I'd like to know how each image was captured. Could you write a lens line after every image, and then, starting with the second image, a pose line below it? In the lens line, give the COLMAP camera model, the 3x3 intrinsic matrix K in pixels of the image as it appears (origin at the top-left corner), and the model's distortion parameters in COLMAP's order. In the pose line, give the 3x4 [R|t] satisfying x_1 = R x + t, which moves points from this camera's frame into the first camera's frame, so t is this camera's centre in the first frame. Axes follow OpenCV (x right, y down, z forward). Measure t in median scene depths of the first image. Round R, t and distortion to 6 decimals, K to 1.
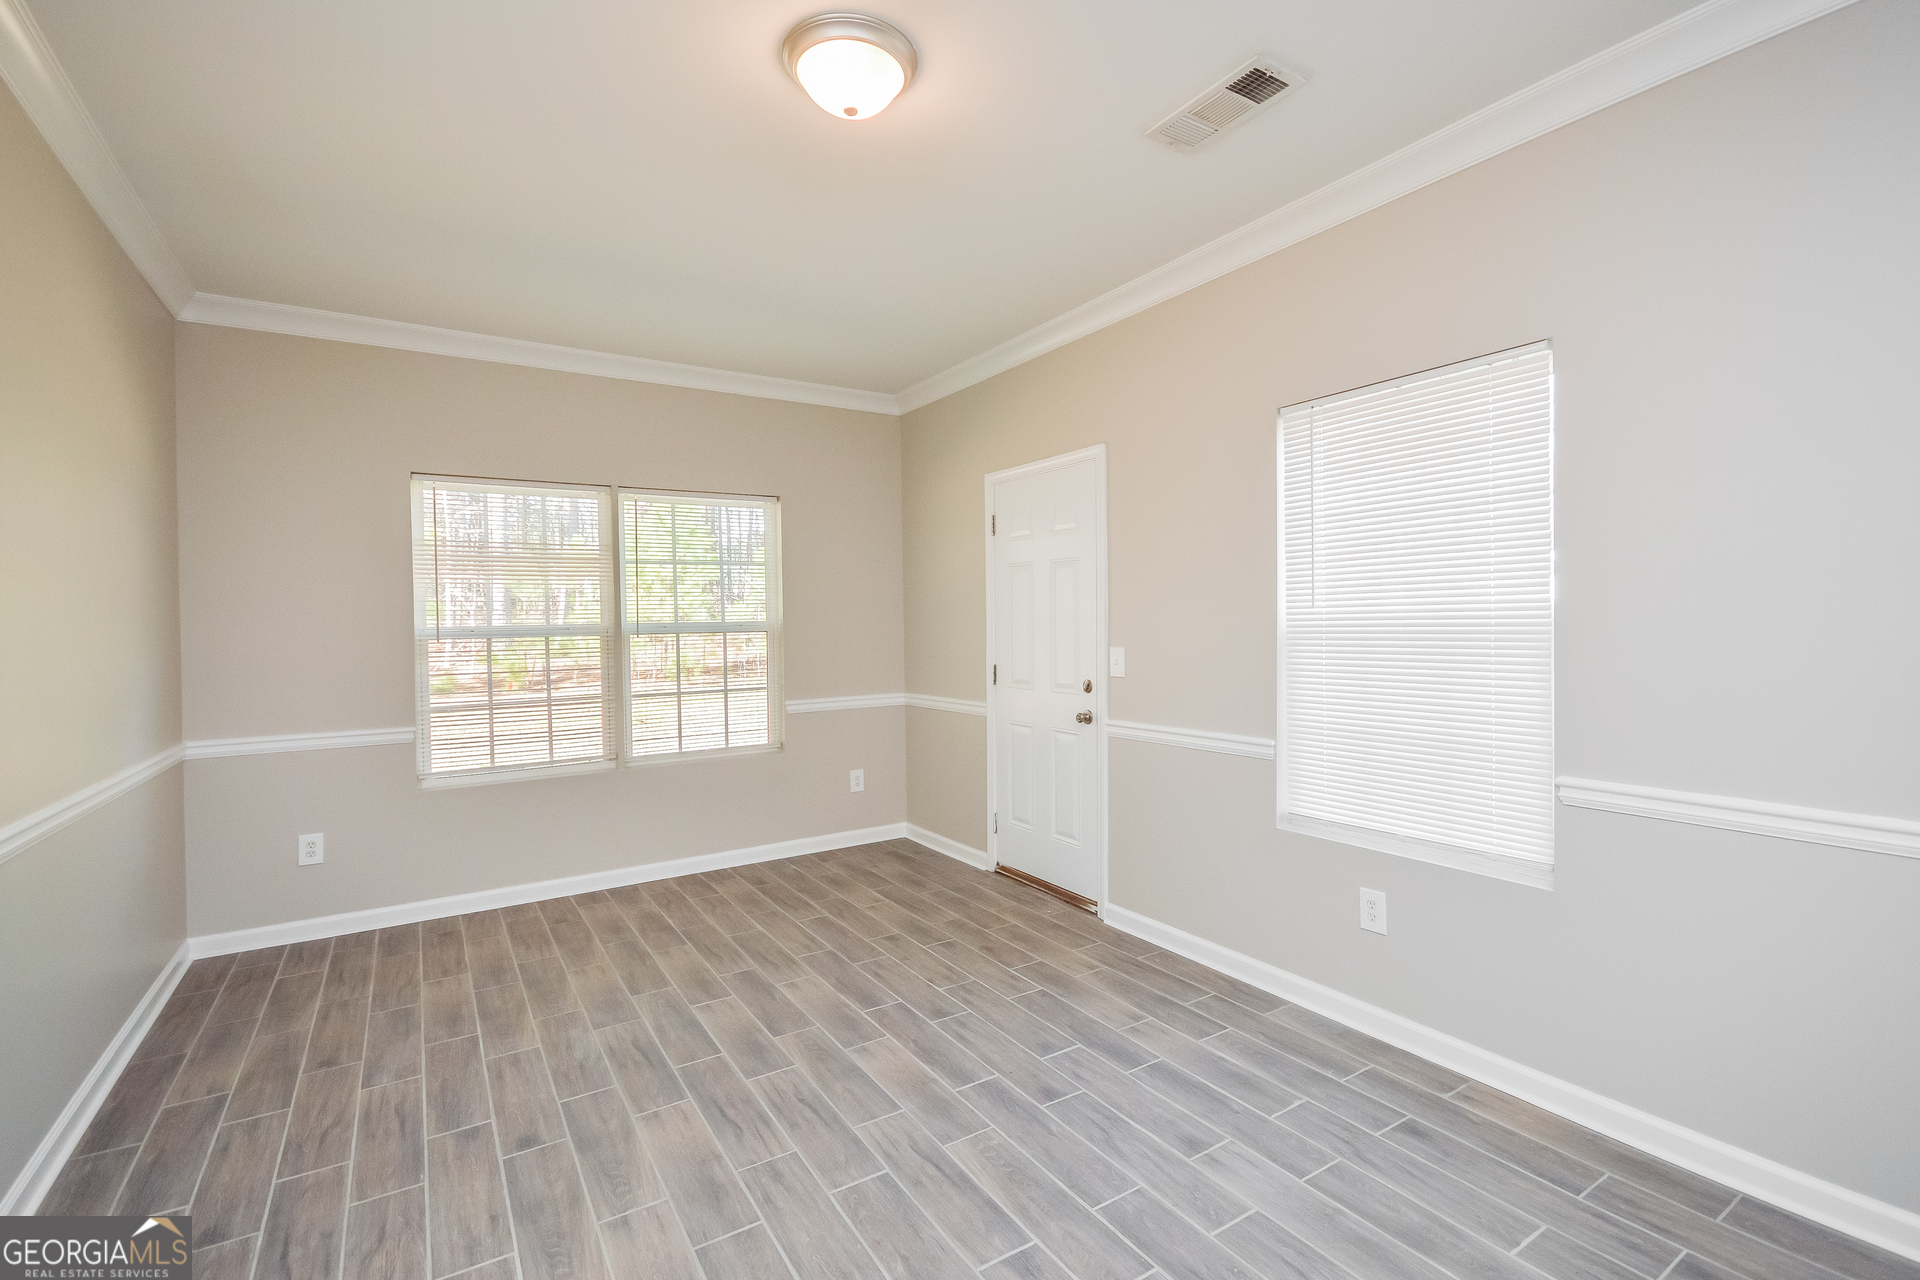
lens RADIAL K [[871.2, 0, 973.1], [0, 871.2, 635.9], [0, 0, 1]] dist [0.006158, -0.004499]
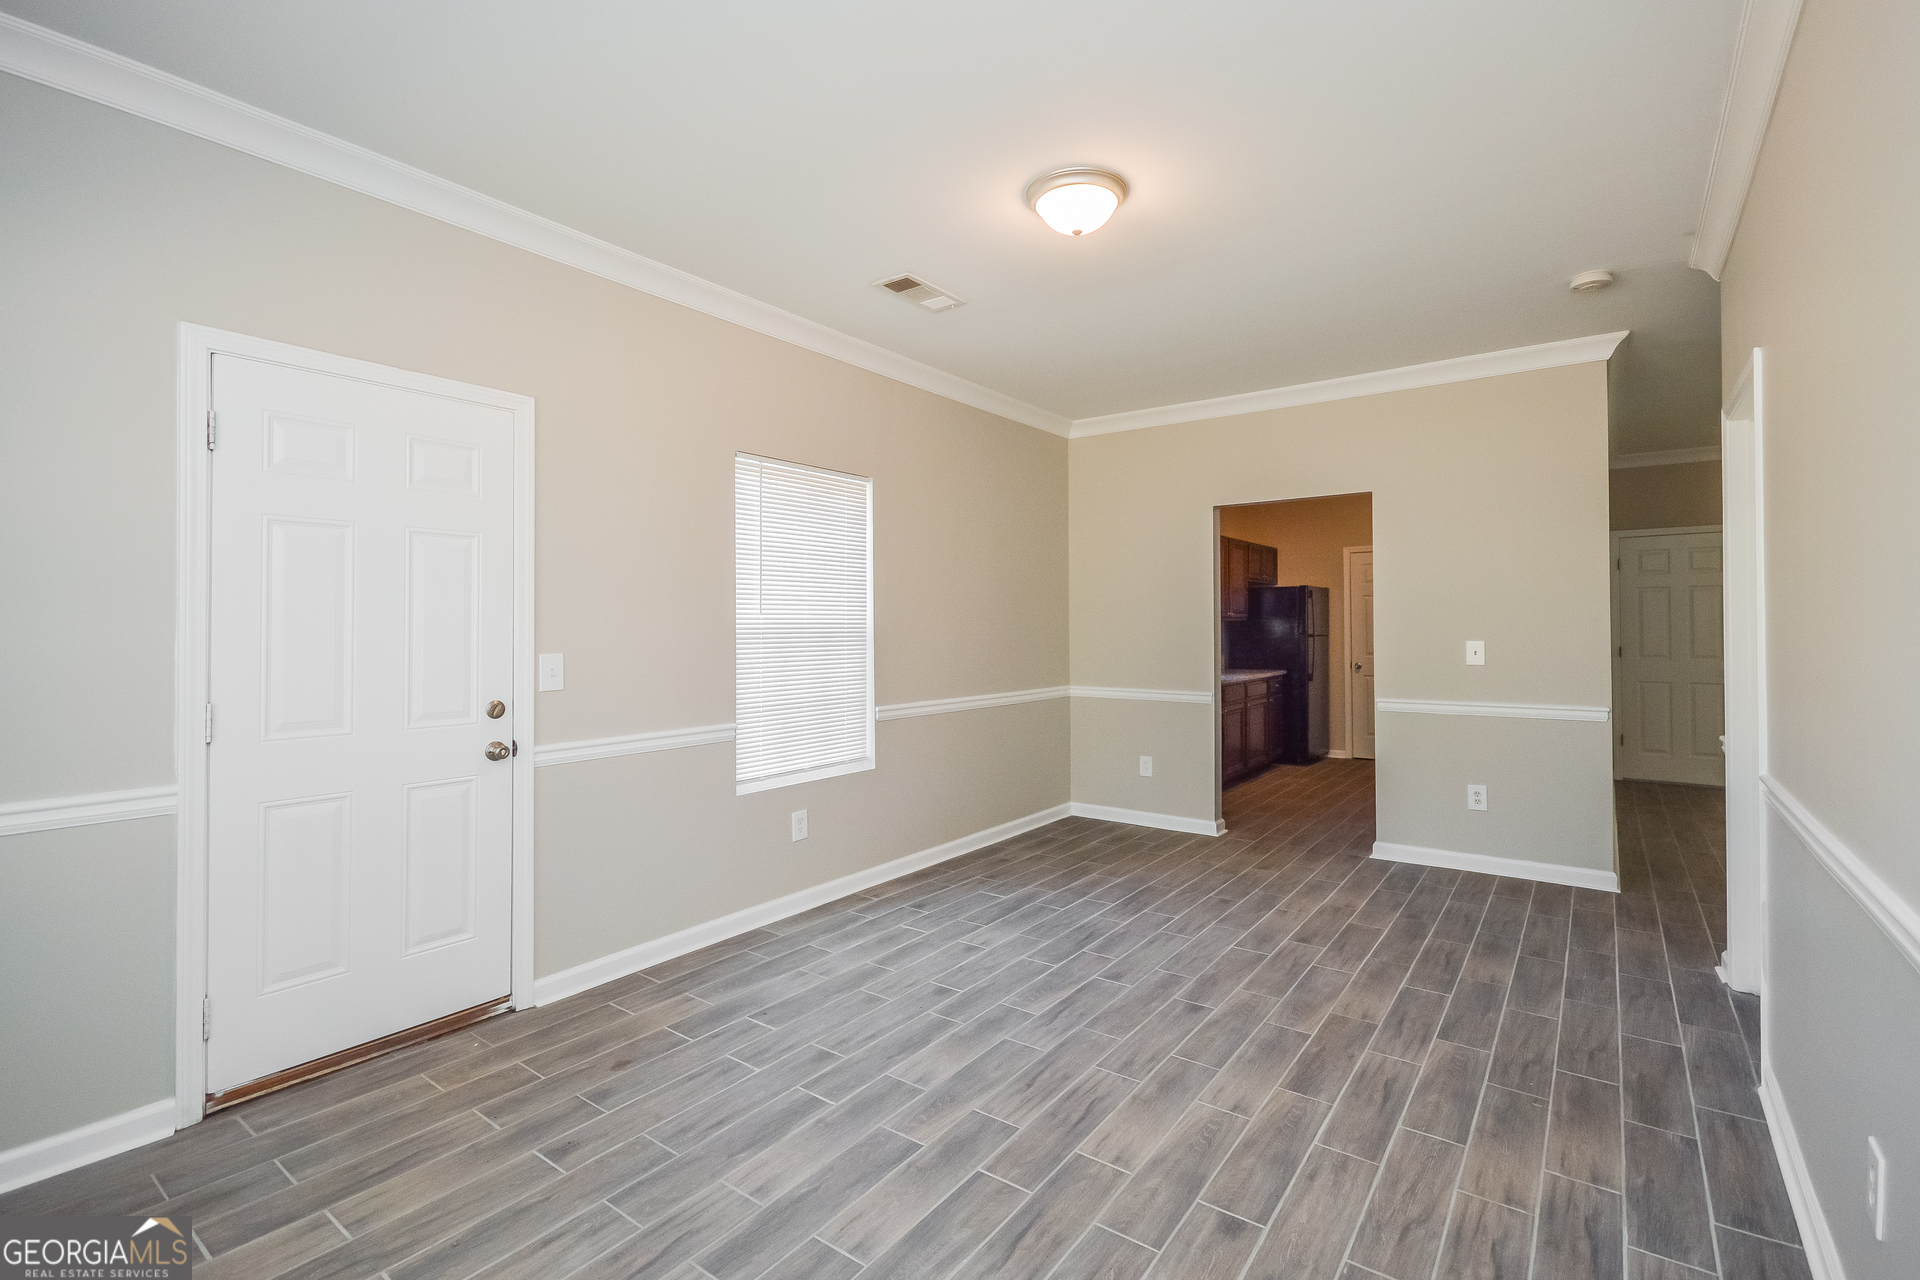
lens RADIAL K [[871.2, 0, 972.2], [0, 871.2, 629.0], [0, 0, 1]] dist [0.006158, -0.004499]
pose [[-0.371666, 0.014046, 0.928260, -1.083352], [0.020954, 0.999758, -0.006738, 0.005064], [-0.928130, 0.016947, -0.371870, 1.379190]]
